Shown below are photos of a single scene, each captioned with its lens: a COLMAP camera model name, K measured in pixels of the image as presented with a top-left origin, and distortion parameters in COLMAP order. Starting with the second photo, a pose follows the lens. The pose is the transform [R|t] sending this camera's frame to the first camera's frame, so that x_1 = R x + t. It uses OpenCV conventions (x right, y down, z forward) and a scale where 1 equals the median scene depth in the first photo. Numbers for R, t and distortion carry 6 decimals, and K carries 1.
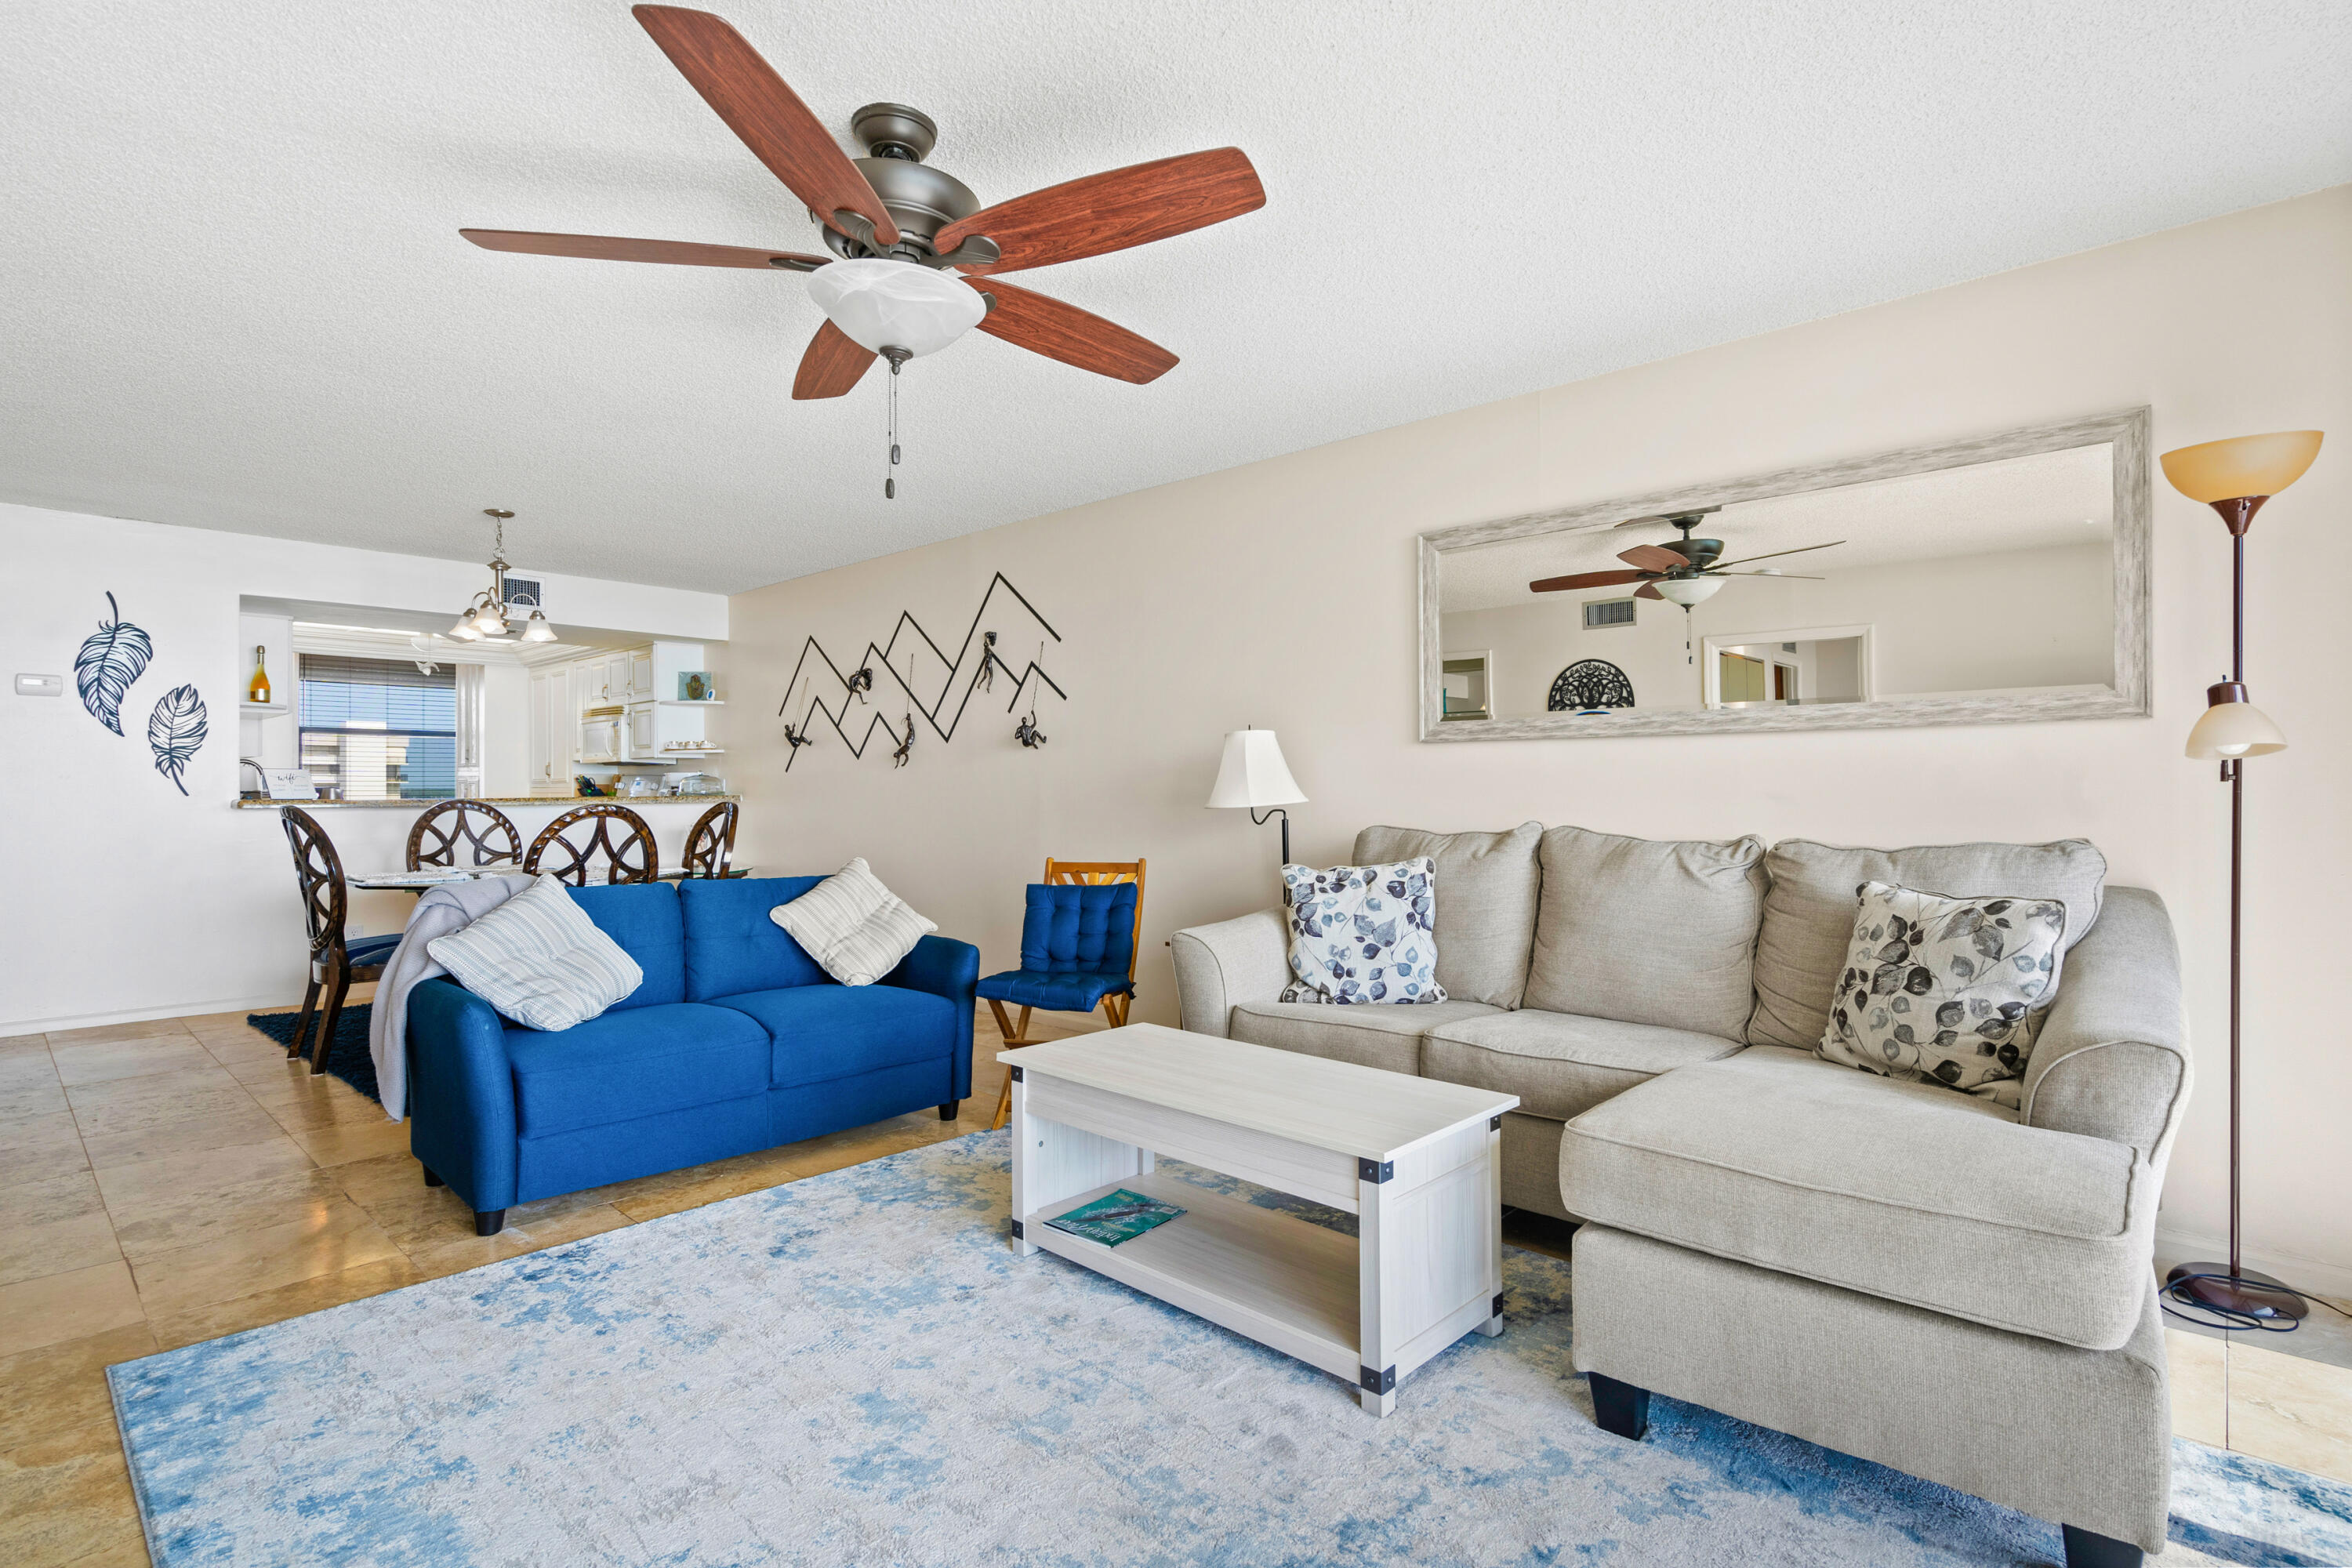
lens RADIAL K [[1143.8, 0, 1176.6], [0, 1143.8, 776.9], [0, 0, 1]] dist [-0.006134, -0.000346]
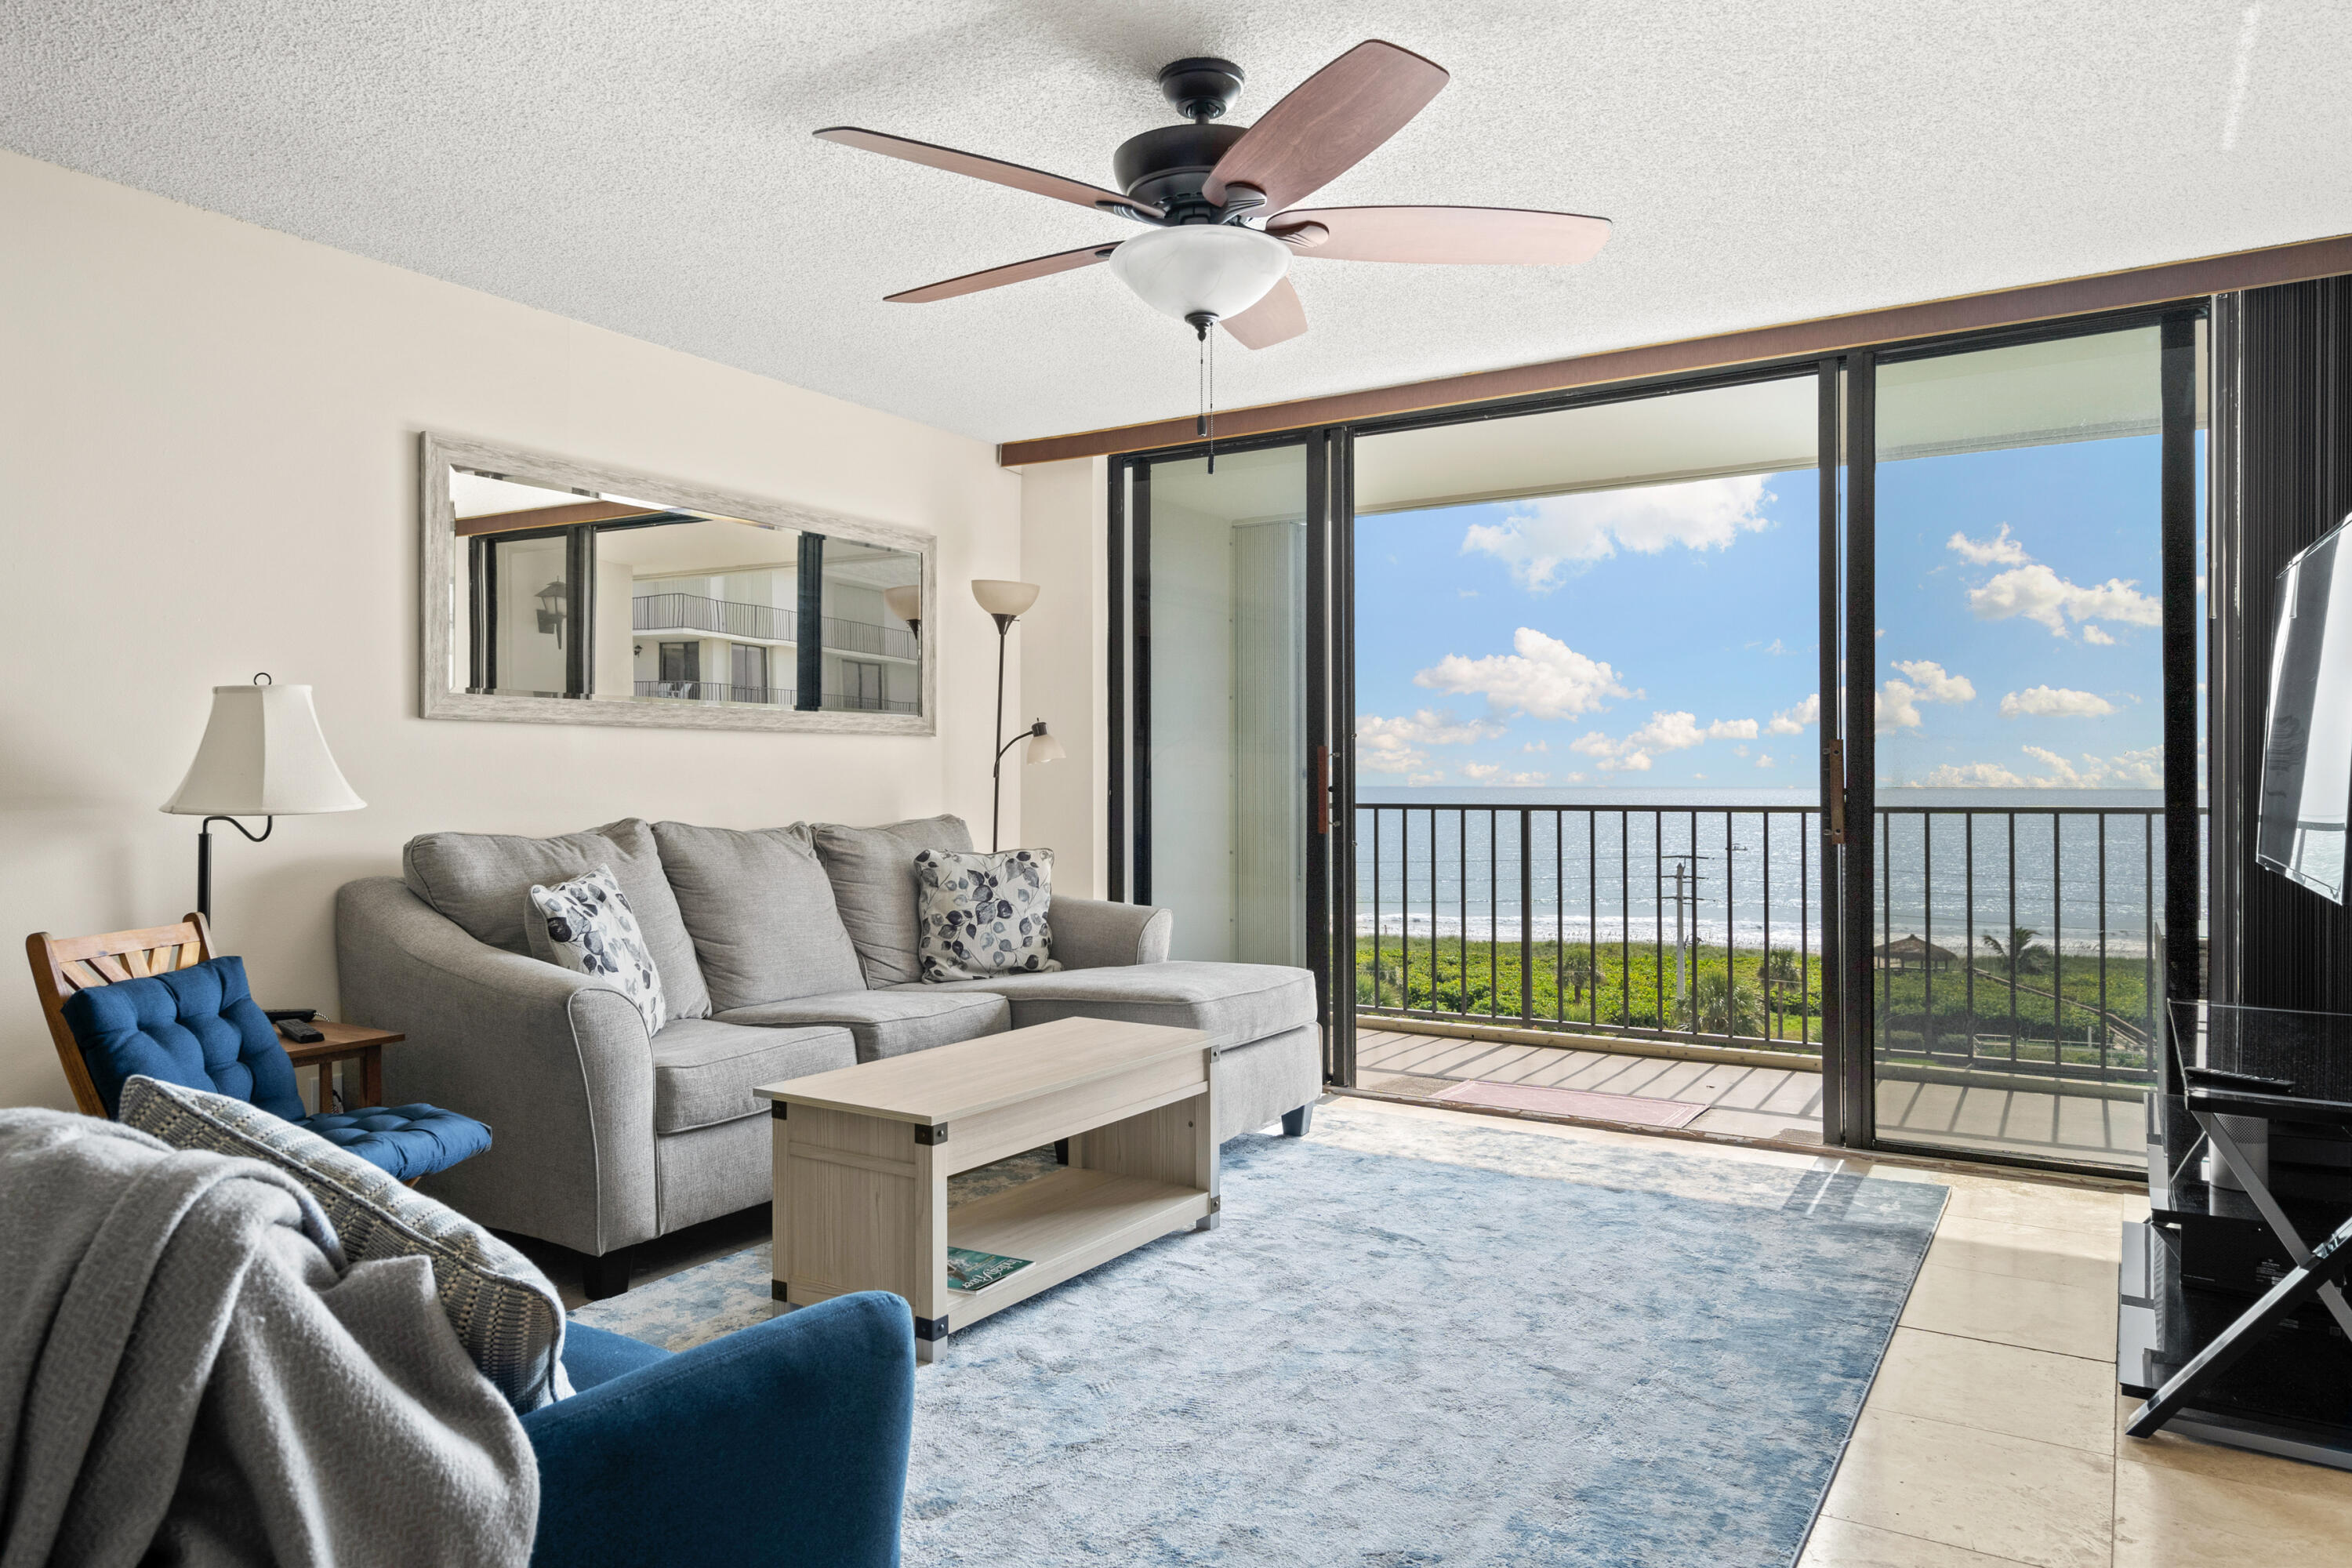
lens RADIAL K [[1601.4, 0, 1155.6], [0, 1601.4, 789.5], [0, 0, 1]] dist [0.112273, 0.003610]
pose [[-0.193393, -0.006064, 0.981103, -1.466705], [-0.011737, 0.999924, 0.003866, 0.009834], [-0.981051, -0.010767, -0.193449, 1.216383]]
